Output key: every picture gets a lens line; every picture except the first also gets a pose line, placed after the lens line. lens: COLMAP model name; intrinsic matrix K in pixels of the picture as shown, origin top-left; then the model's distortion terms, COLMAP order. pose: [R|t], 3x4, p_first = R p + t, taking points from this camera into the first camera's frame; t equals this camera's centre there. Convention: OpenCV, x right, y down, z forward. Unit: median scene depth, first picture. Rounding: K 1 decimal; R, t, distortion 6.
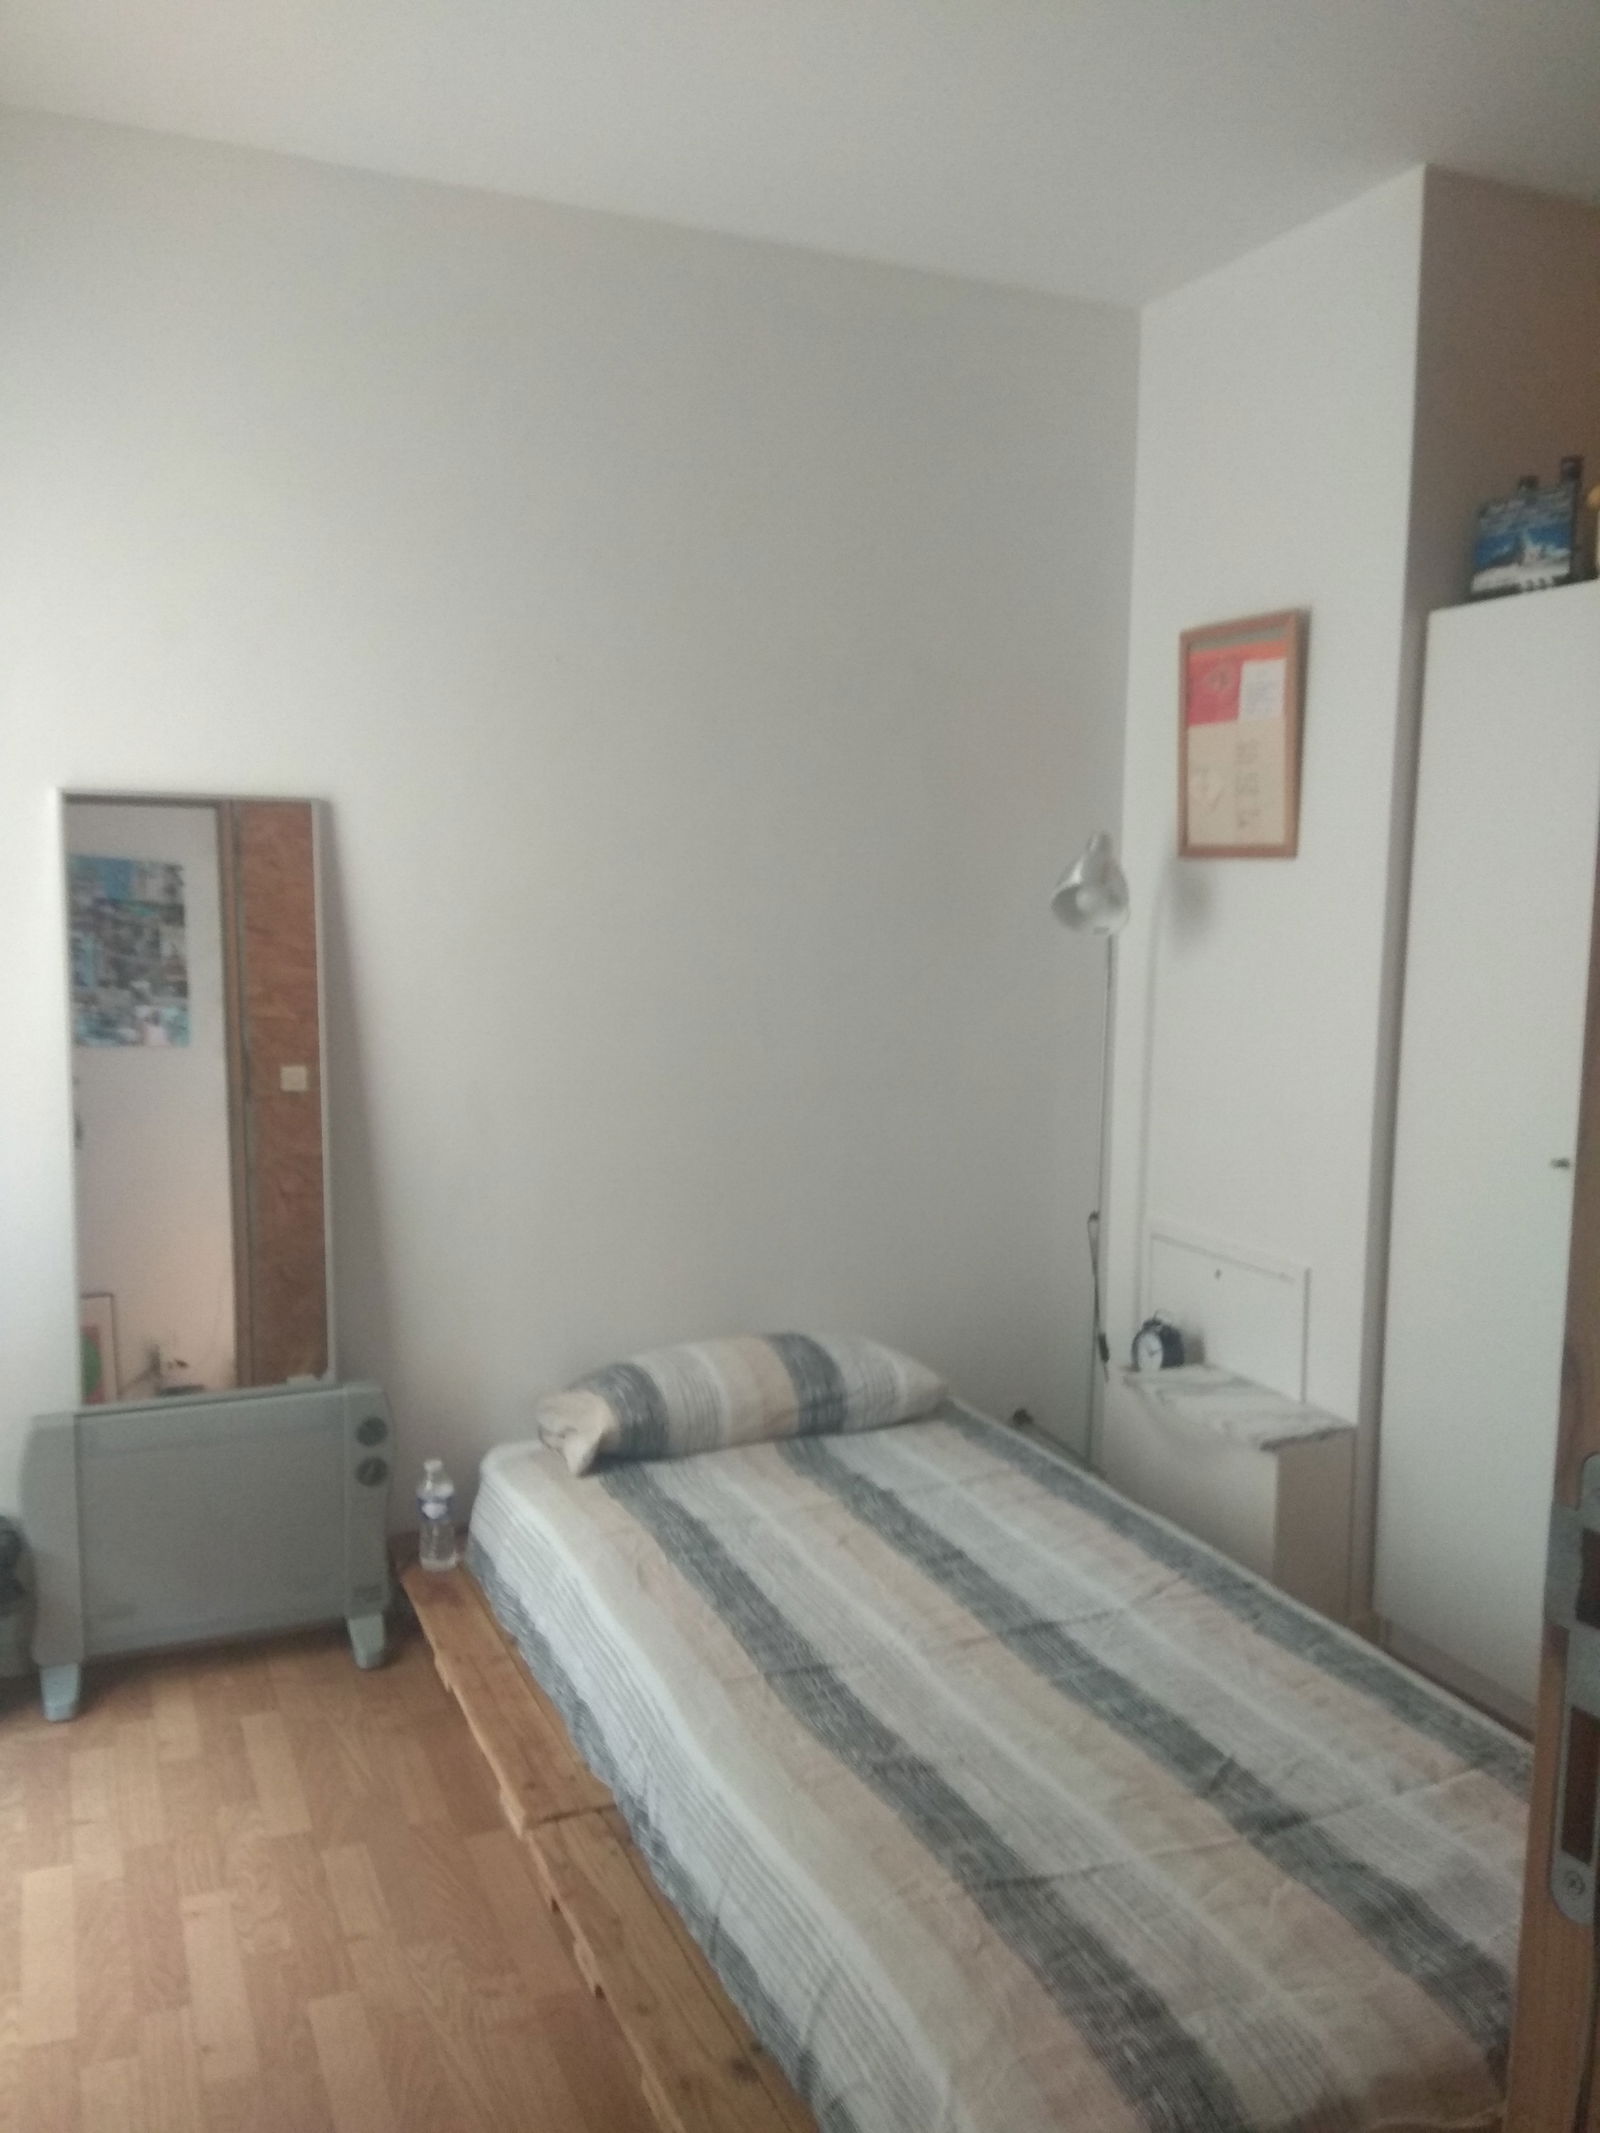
lens RADIAL K [[1687.3, 0, 800.0], [0, 1687.3, 1066.5], [0, 0, 1]] dist [0.137166, -0.204213]
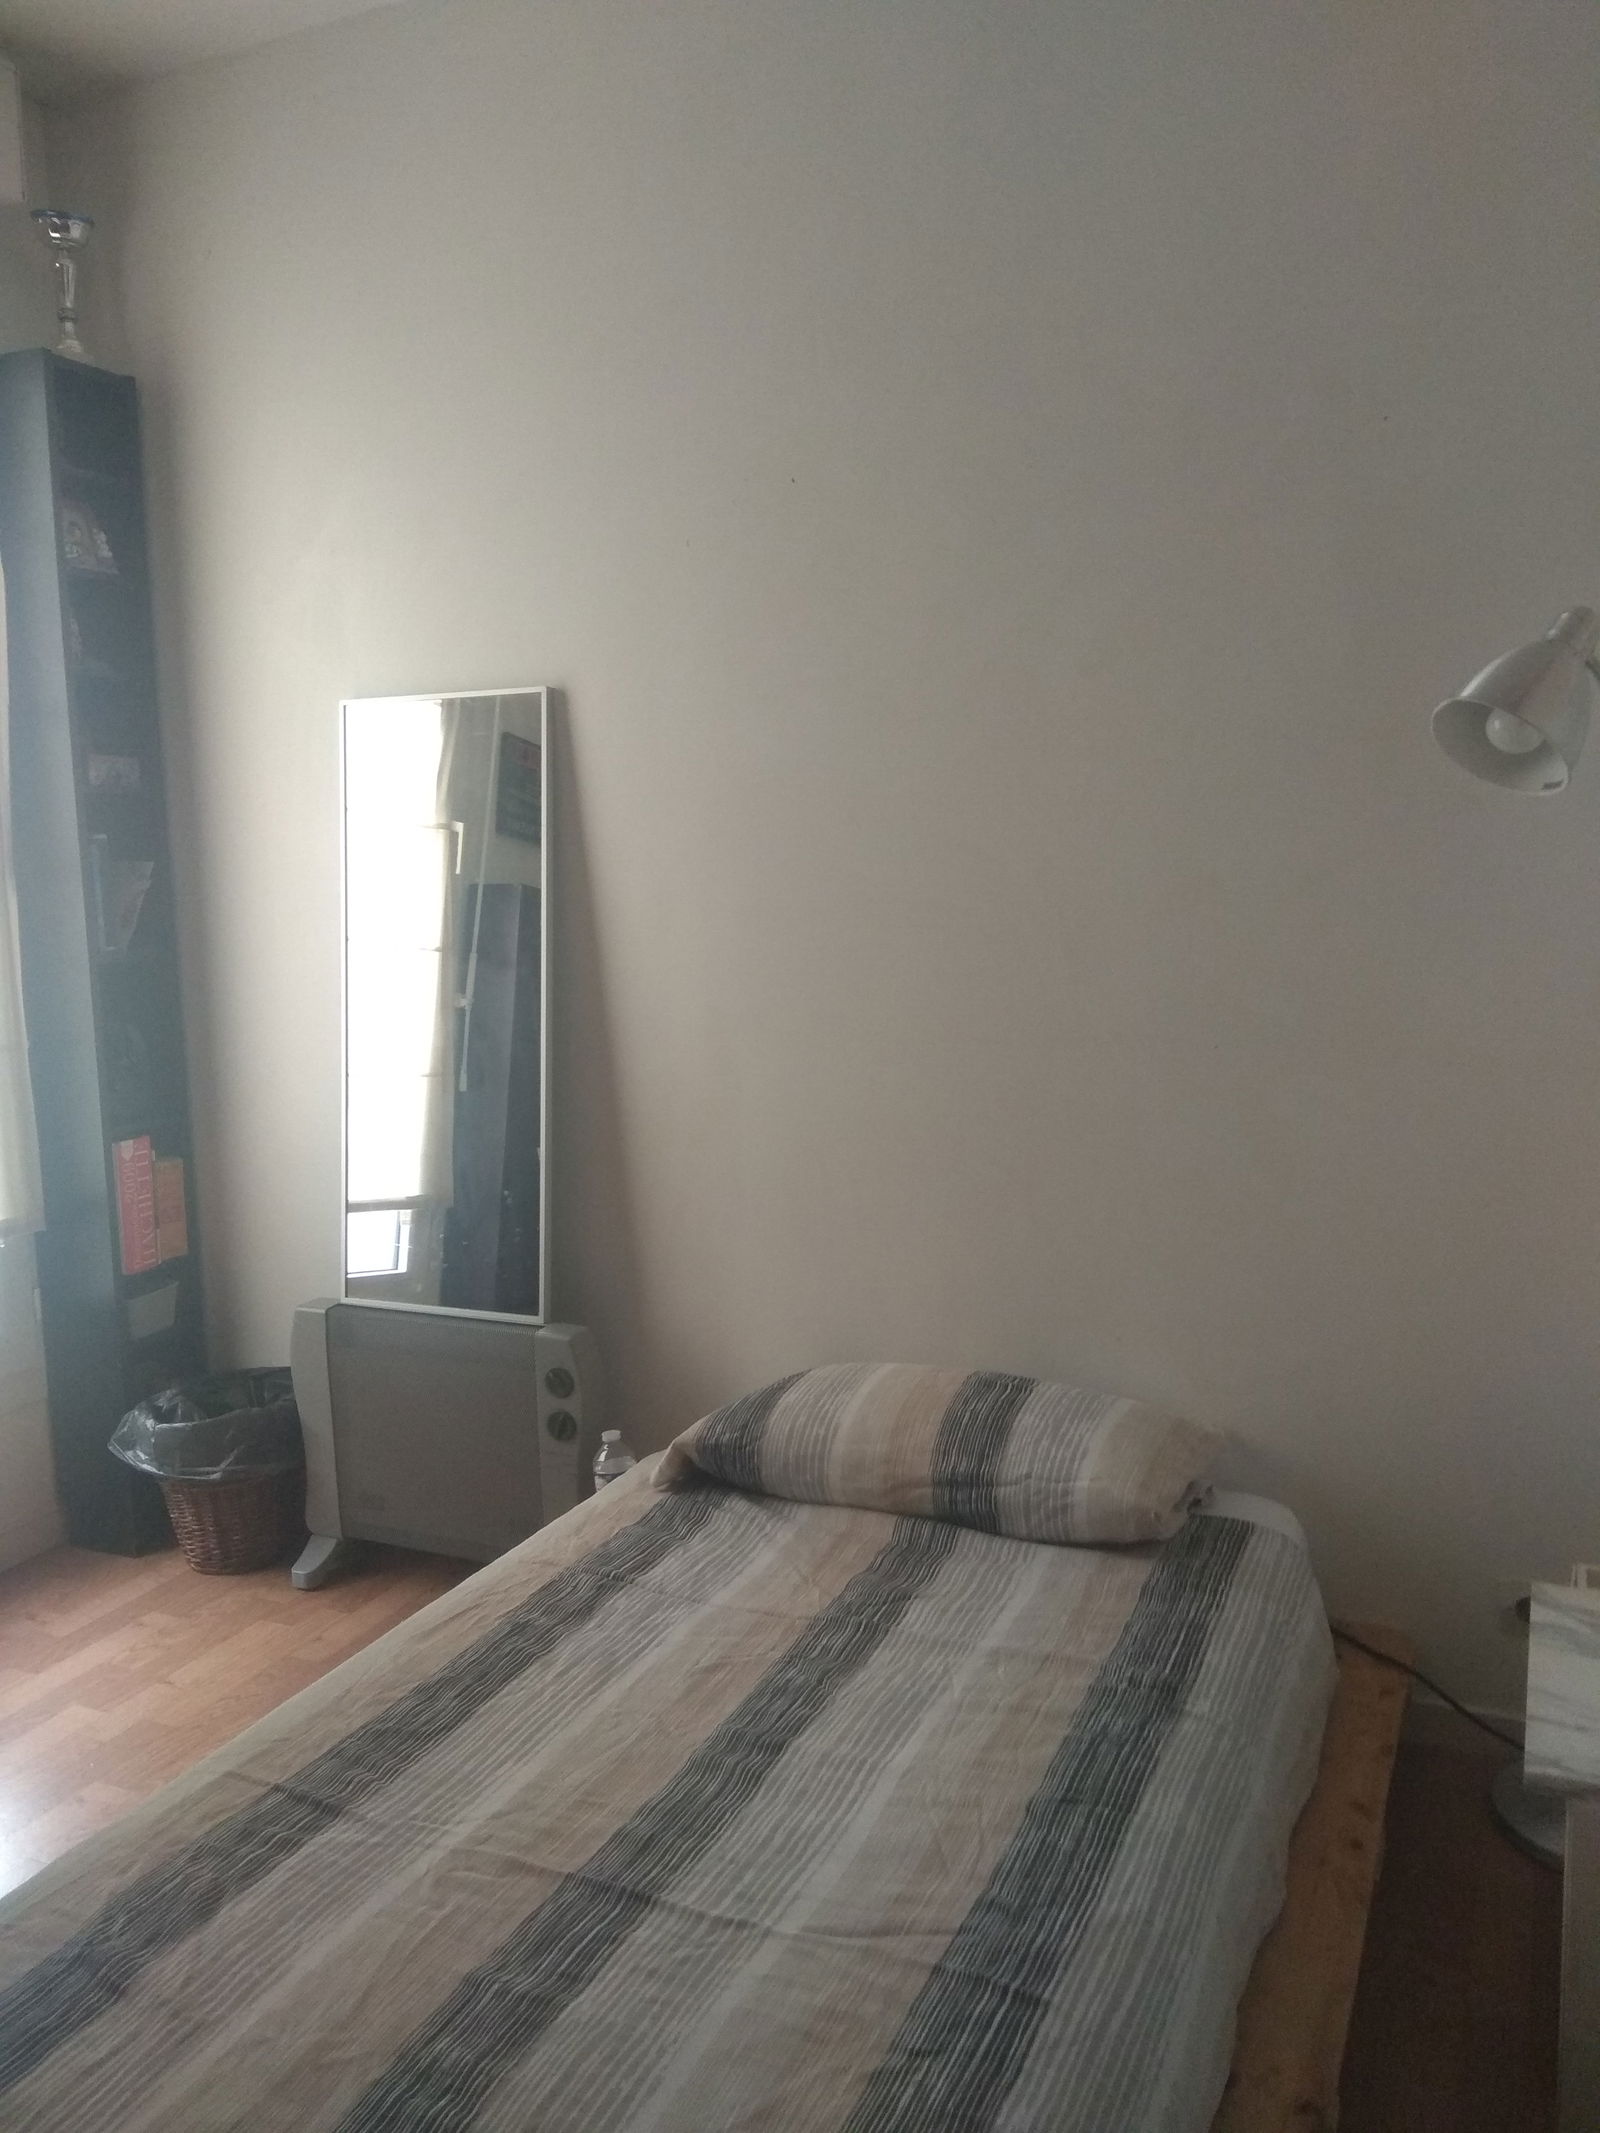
lens RADIAL K [[1687.3, 0, 800.0], [0, 1687.3, 1066.5], [0, 0, 1]] dist [0.137166, -0.204213]
pose [[0.644976, 0.067040, -0.761256, 0.547470], [-0.041087, 0.997746, 0.053056, -0.007569], [0.763097, -0.002942, 0.646277, 0.552731]]
